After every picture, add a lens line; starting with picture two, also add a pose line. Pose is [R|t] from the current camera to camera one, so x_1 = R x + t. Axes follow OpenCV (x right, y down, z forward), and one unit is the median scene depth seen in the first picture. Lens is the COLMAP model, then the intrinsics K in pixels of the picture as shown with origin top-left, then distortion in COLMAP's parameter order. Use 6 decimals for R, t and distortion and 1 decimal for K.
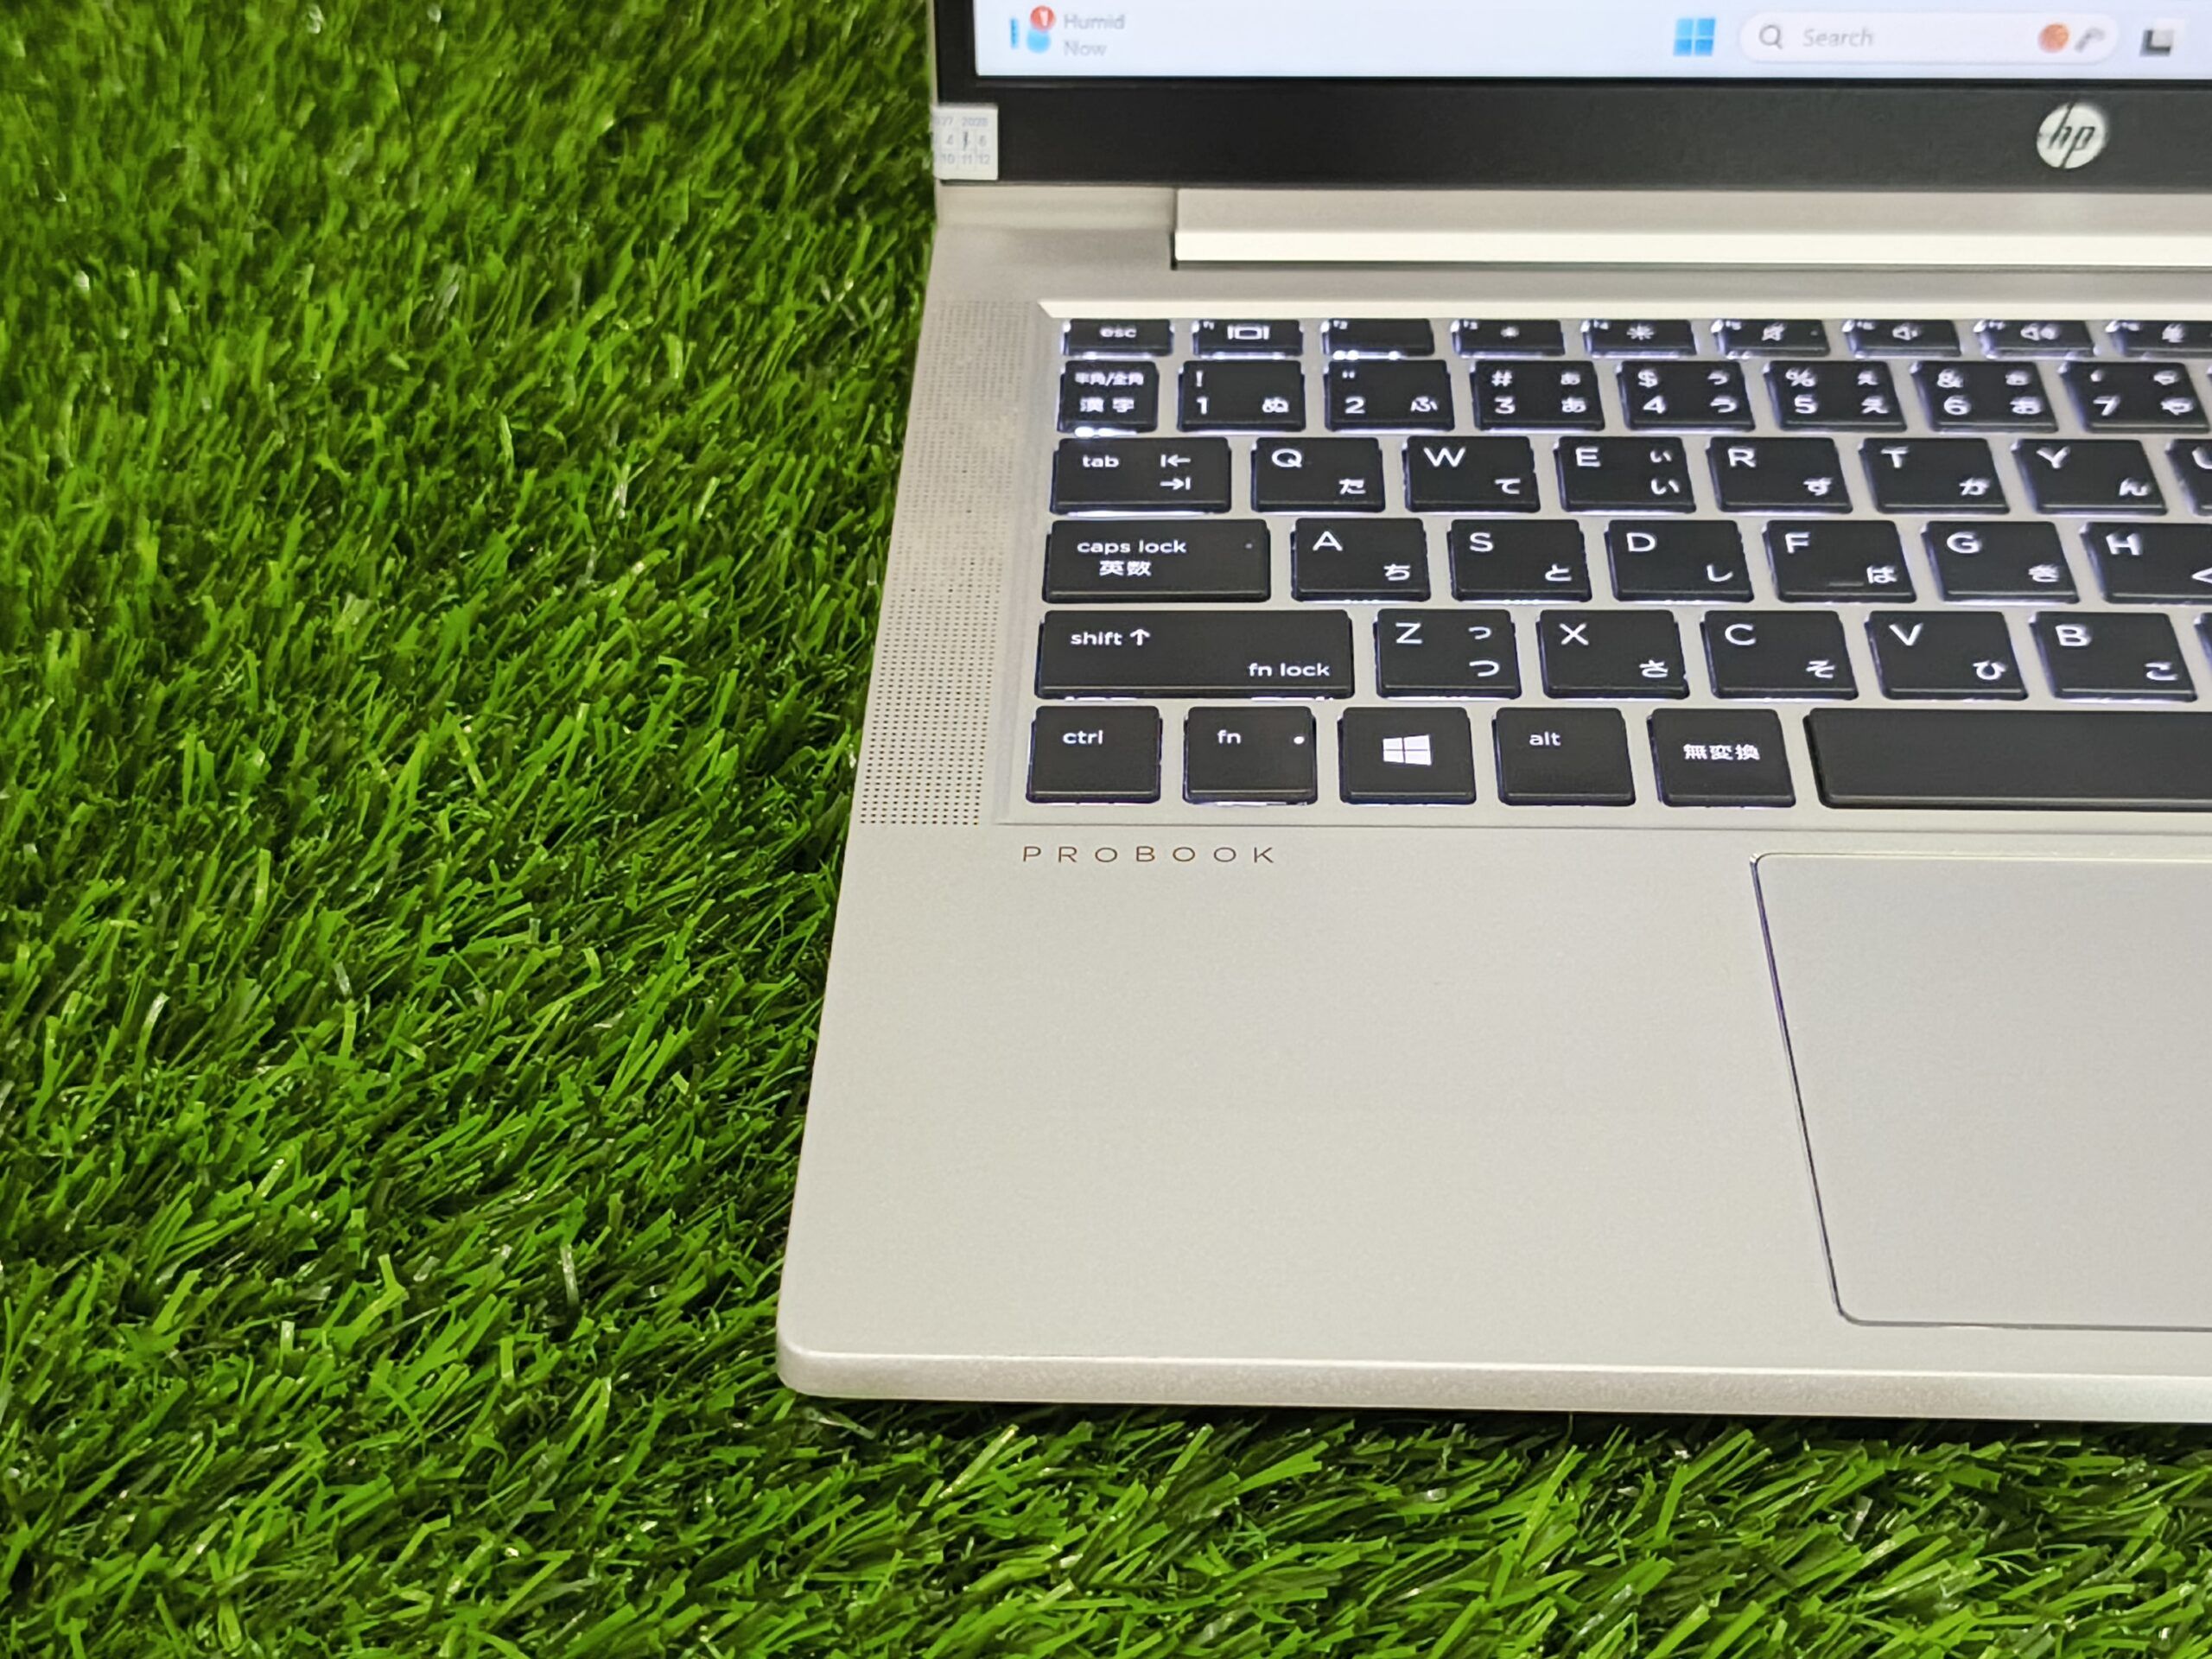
lens RADIAL K [[3240.1, 0, 1106.0], [0, 3240.1, 829.5], [0, 0, 1]] dist [0.022991, -0.104550]
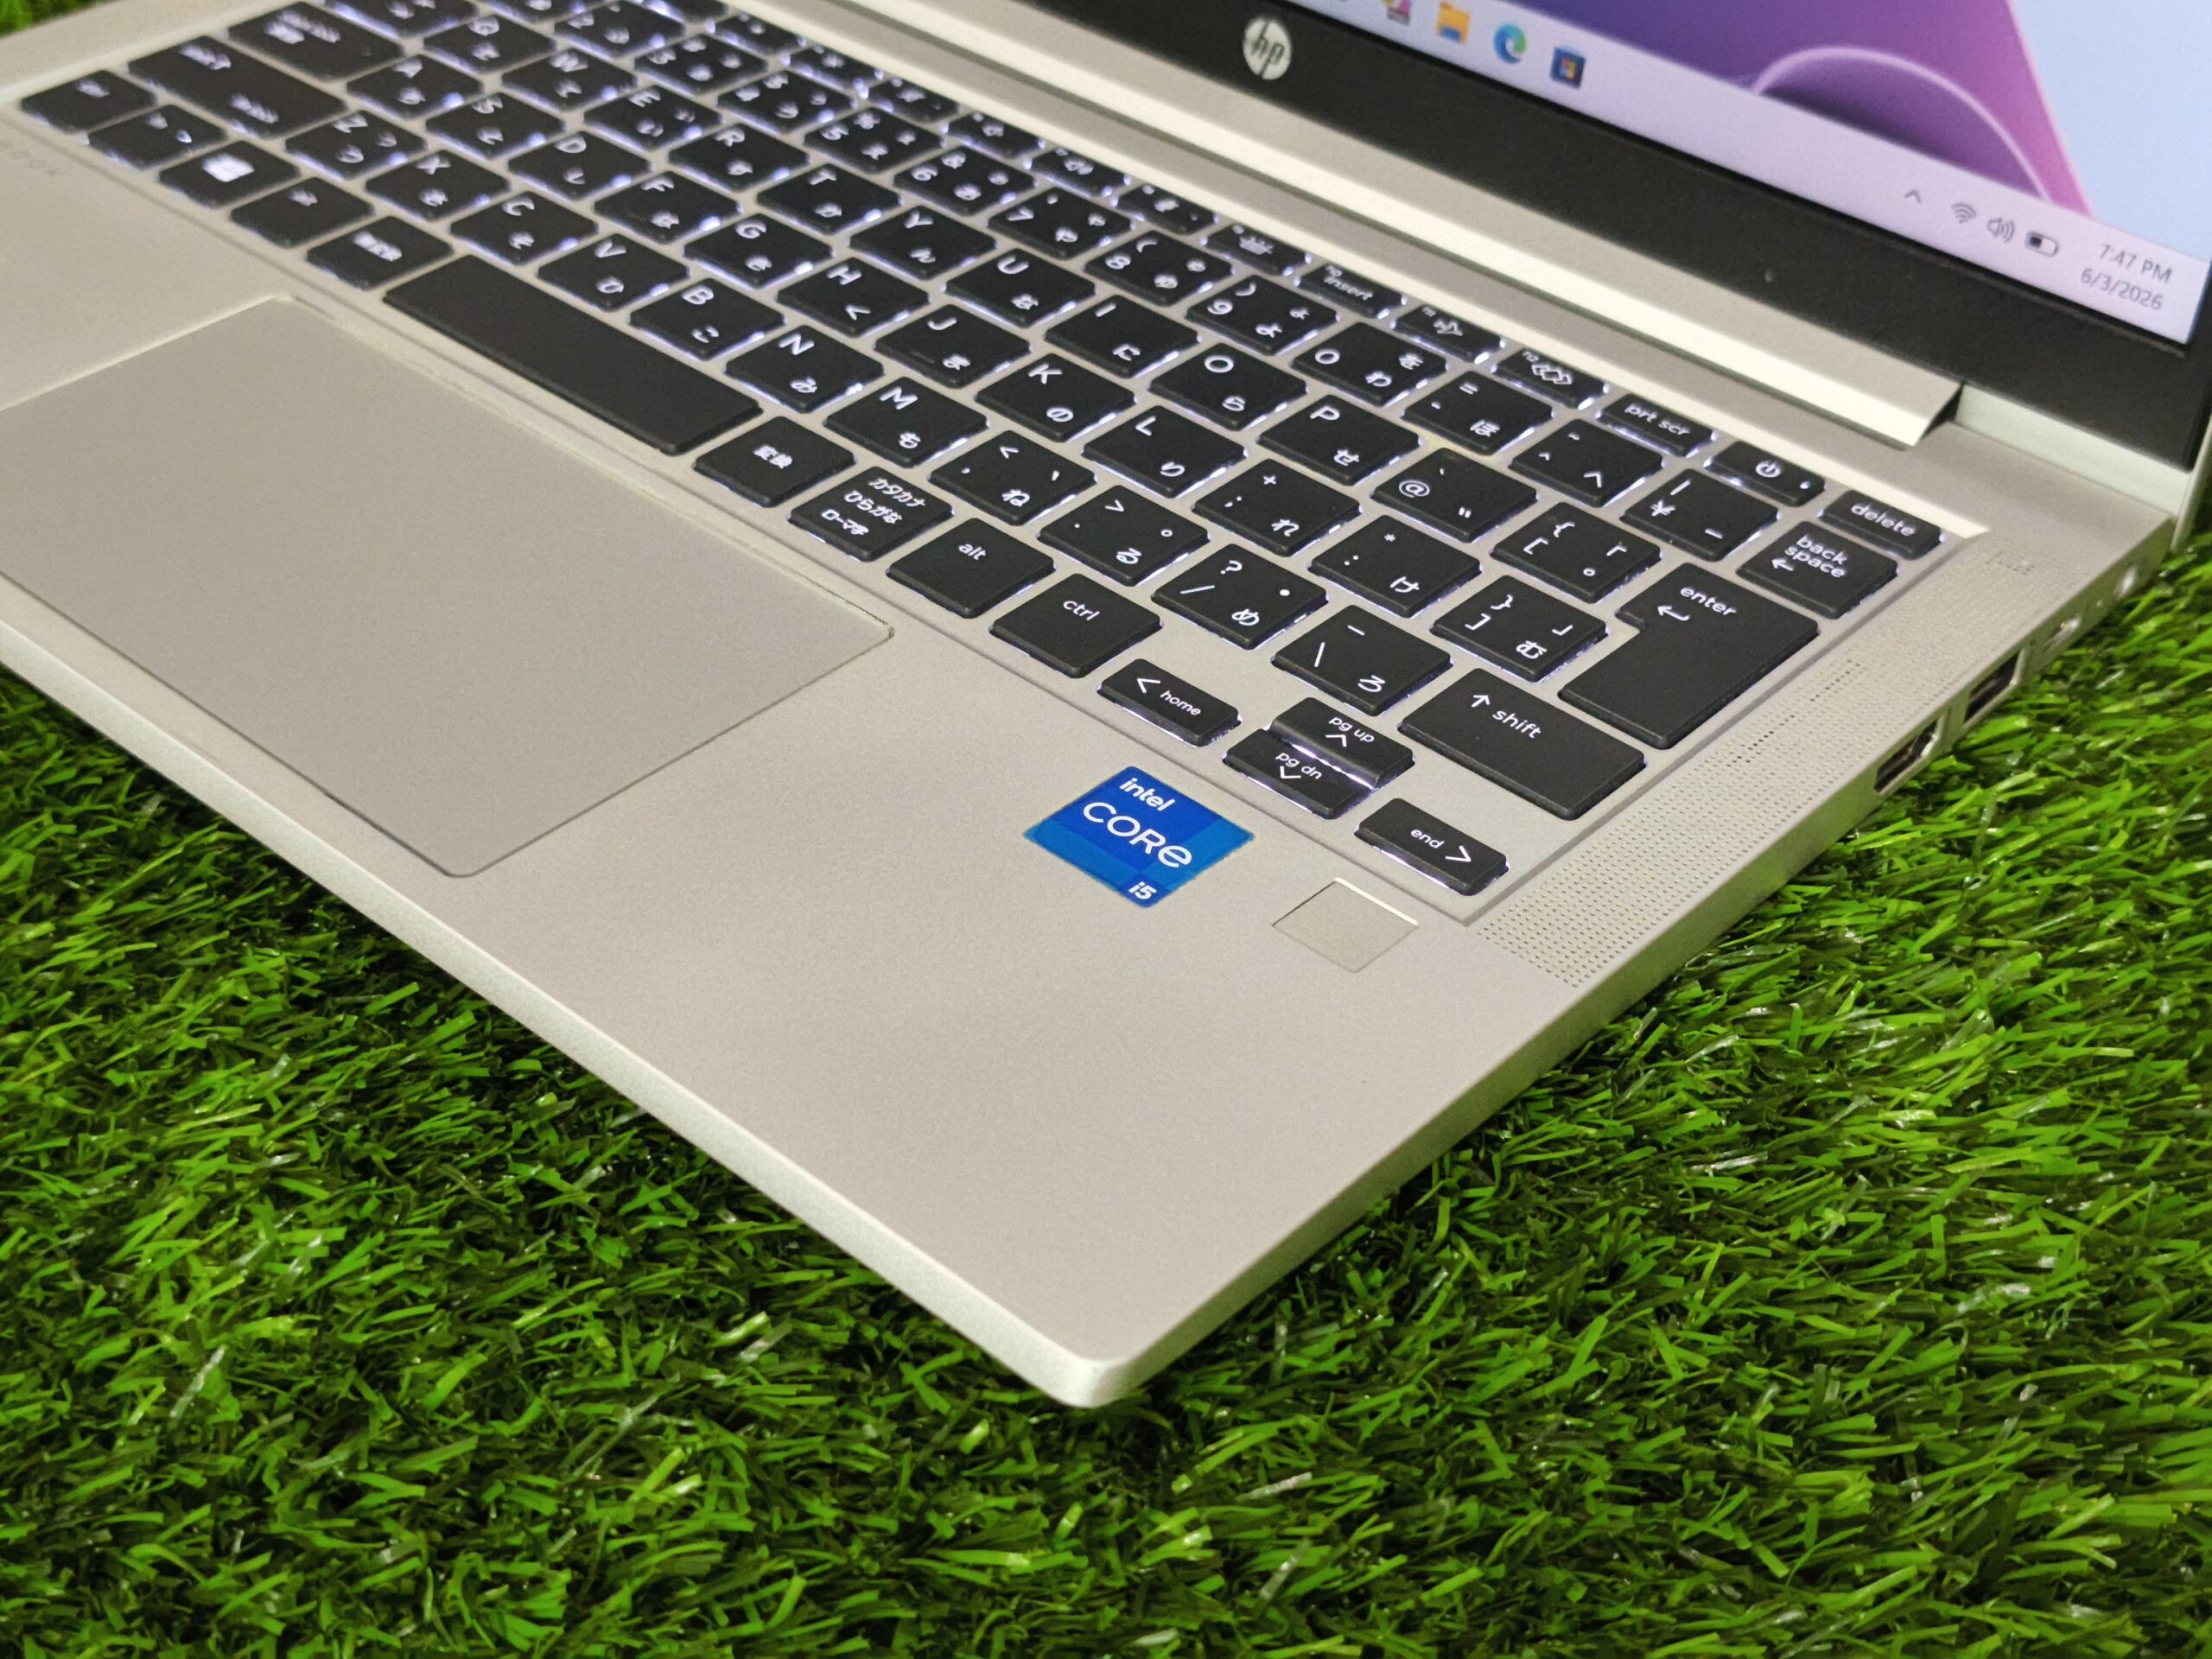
lens RADIAL K [[3240.1, 0, 1106.0], [0, 3240.1, 829.5], [0, 0, 1]] dist [0.022991, -0.104550]
pose [[0.768832, 0.421684, -0.480708, 1.025549], [-0.444108, 0.892990, 0.073048, -0.036418], [0.460071, 0.157325, 0.873833, 0.055134]]
